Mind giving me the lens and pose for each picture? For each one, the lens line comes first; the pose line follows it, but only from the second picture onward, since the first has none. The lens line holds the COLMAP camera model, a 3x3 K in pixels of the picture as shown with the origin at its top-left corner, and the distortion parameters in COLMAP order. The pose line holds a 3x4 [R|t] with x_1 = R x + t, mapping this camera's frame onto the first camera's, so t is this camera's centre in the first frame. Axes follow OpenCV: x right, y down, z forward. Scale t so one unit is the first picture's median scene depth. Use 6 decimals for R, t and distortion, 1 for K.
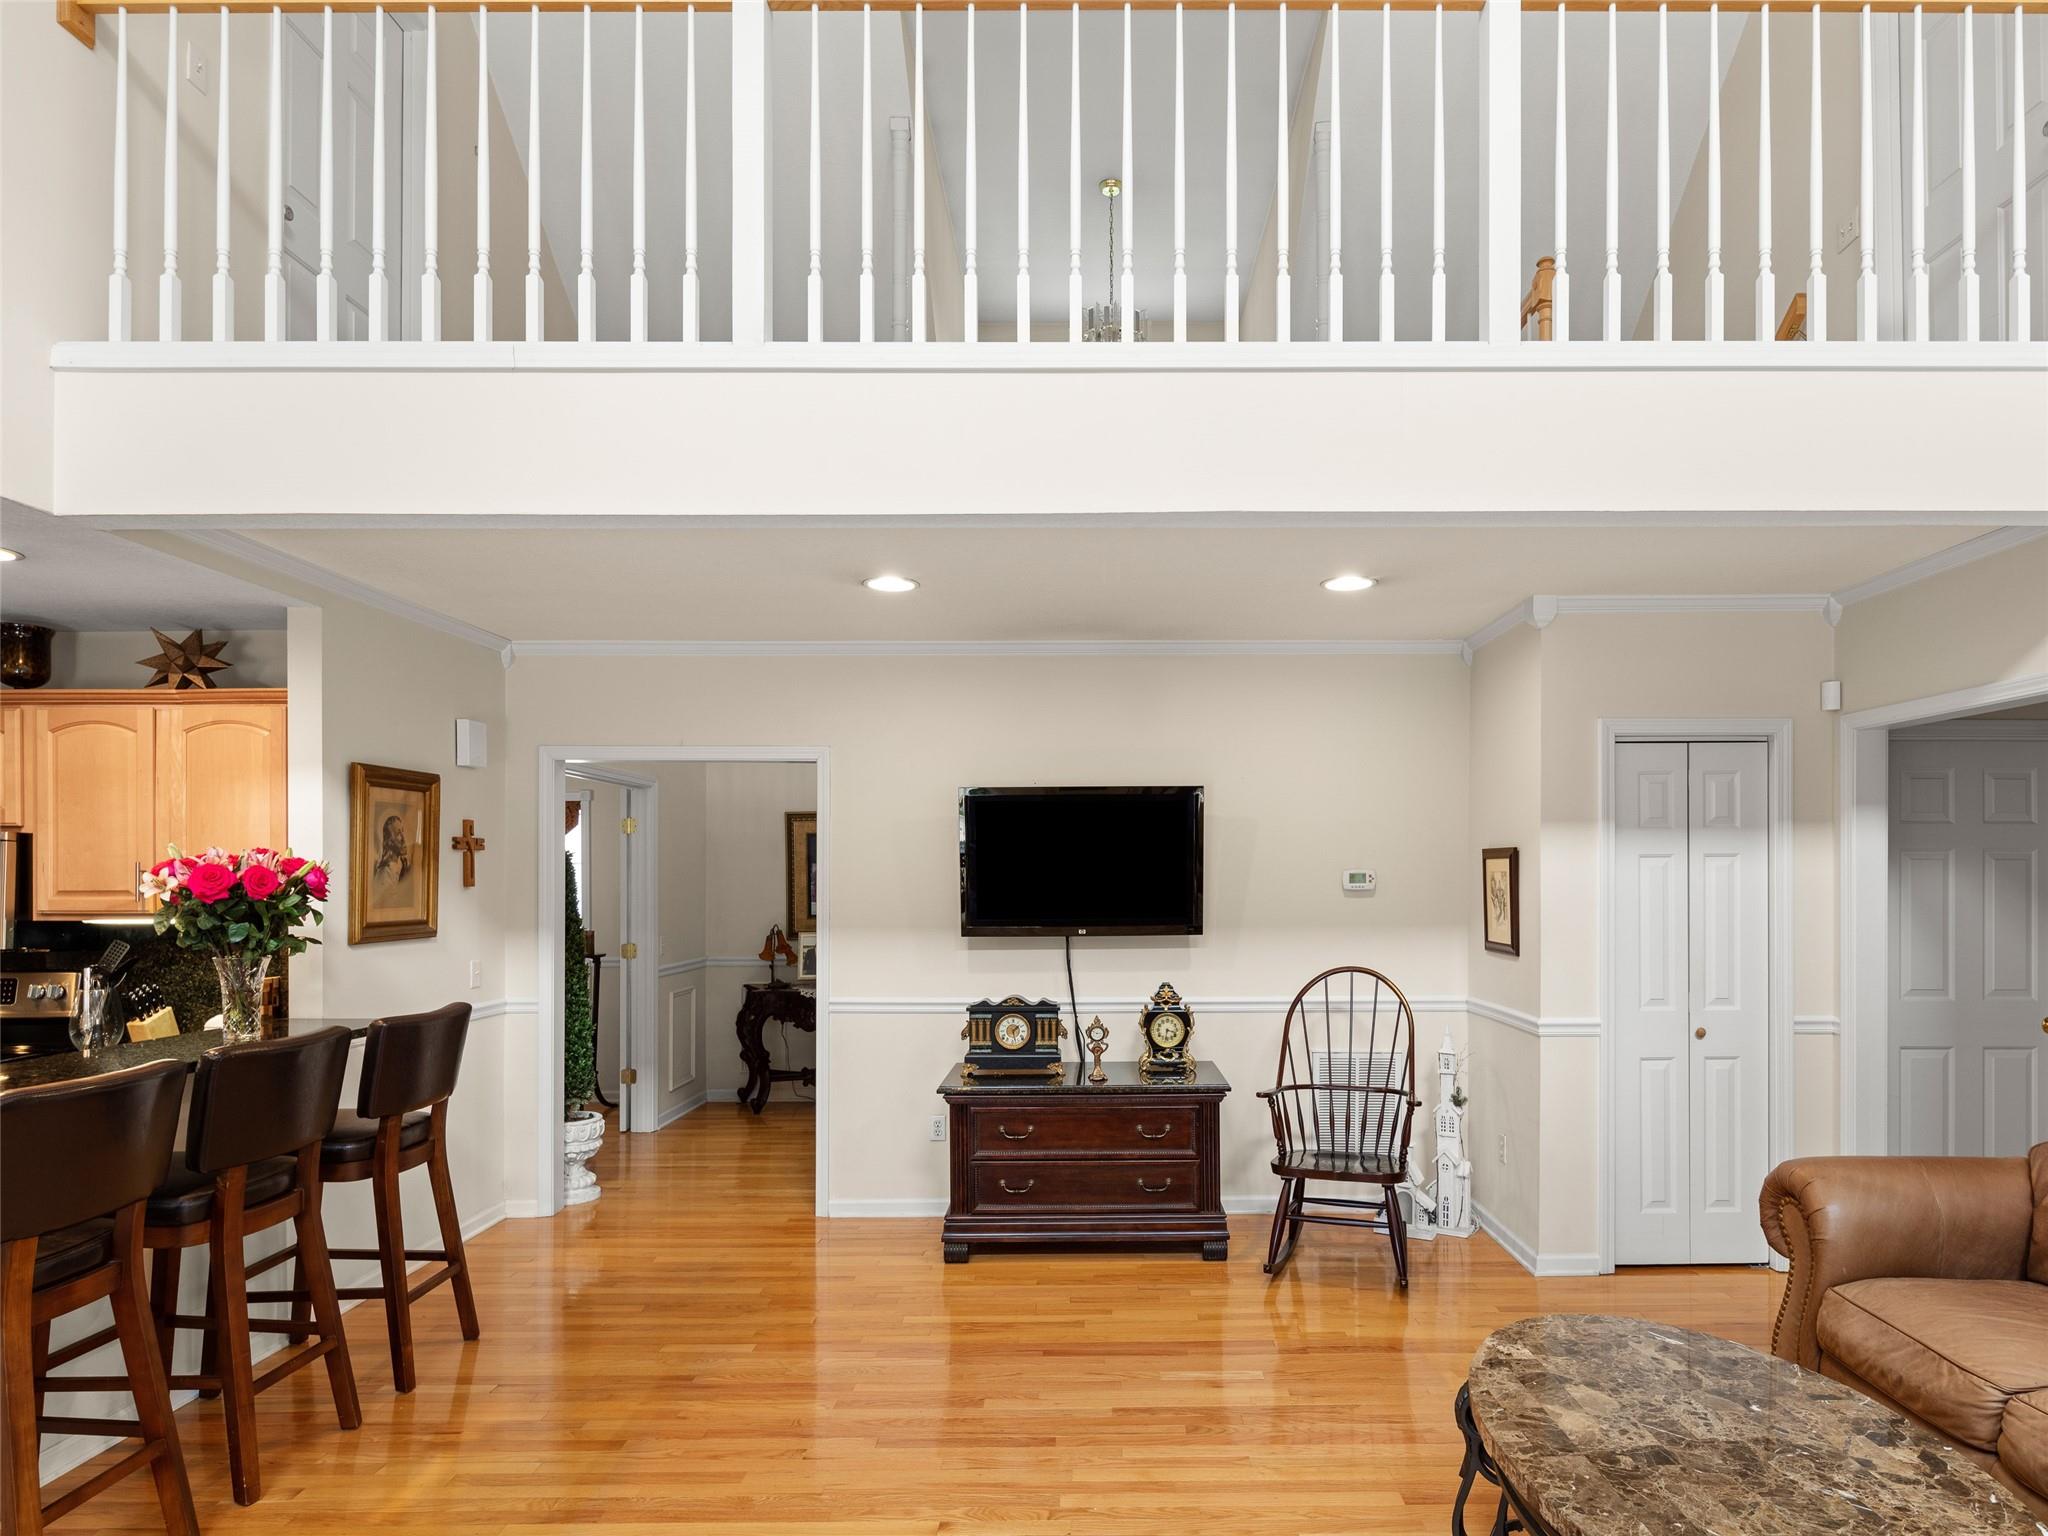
lens RADIAL K [[1117.1, 0, 1085.2], [0, 1117.1, 902.5], [0, 0, 1]] dist [-0.003662, -0.002060]
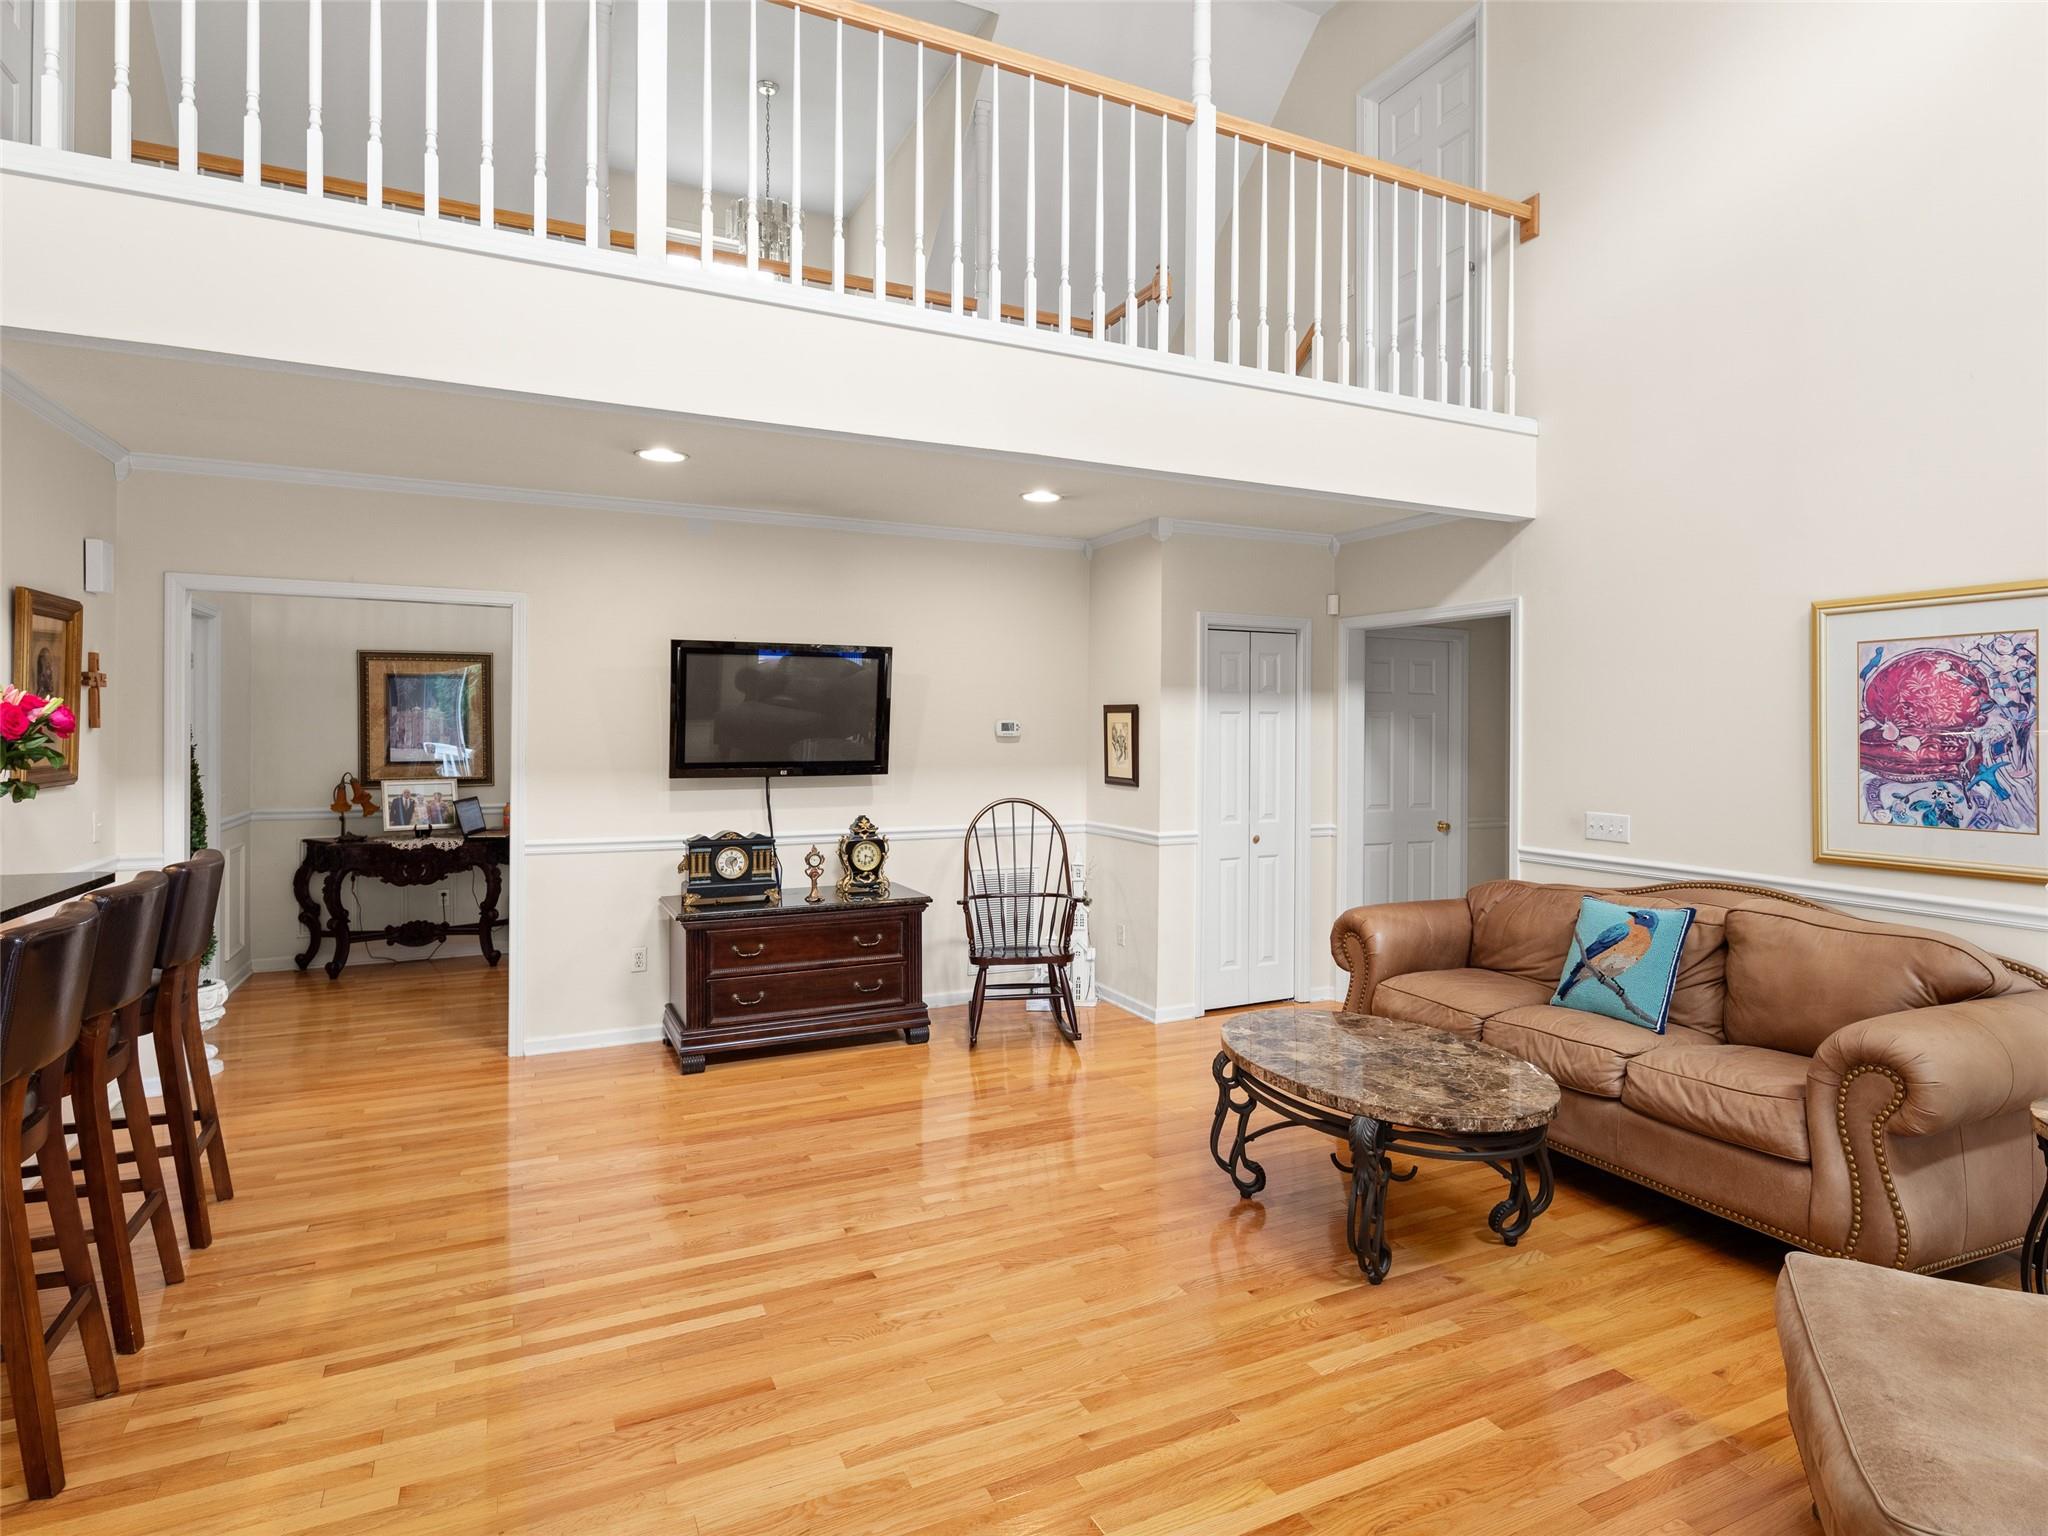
lens RADIAL K [[1117.1, 0, 1065.2], [0, 1117.1, 769.0], [0, 0, 1]] dist [-0.003662, -0.002060]
pose [[0.896160, -0.008155, 0.443656, -0.276376], [0.001670, 0.999886, 0.015007, 0.006770], [-0.443728, -0.012708, 0.896072, -0.147687]]
